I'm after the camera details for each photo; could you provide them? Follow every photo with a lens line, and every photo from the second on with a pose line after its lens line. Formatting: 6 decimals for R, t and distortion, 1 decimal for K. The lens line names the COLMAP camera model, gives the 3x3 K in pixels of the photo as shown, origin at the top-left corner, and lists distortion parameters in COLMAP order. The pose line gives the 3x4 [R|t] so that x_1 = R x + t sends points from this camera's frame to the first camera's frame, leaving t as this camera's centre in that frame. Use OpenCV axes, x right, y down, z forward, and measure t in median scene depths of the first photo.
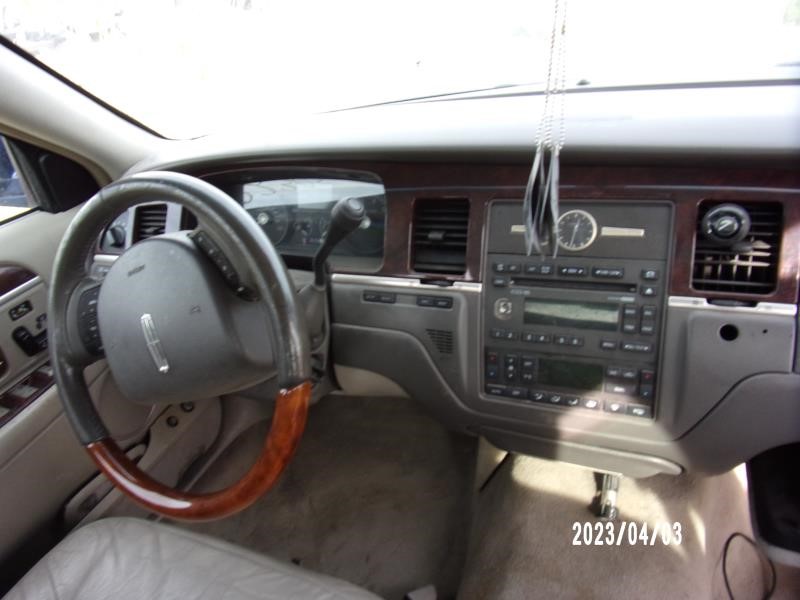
lens RADIAL K [[581.7, 0, 378.2], [0, 581.7, 298.5], [0, 0, 1]] dist [-0.029211, 0.000075]
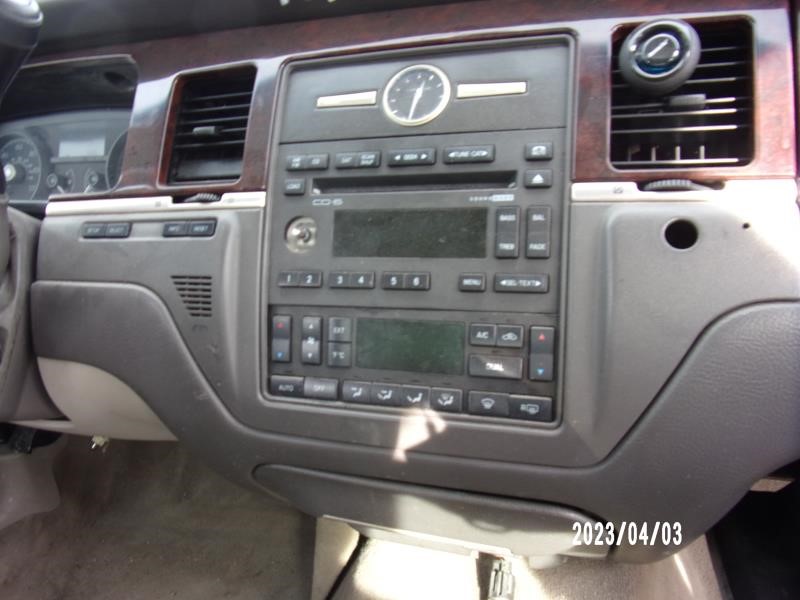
lens RADIAL K [[581.7, 0, 378.2], [0, 581.7, 298.5], [0, 0, 1]] dist [-0.029211, 0.000075]
pose [[0.990264, 0.057331, 0.126849, 0.228165], [-0.027556, 0.973953, -0.225068, 0.211489], [-0.136449, 0.219382, 0.966050, 0.458386]]
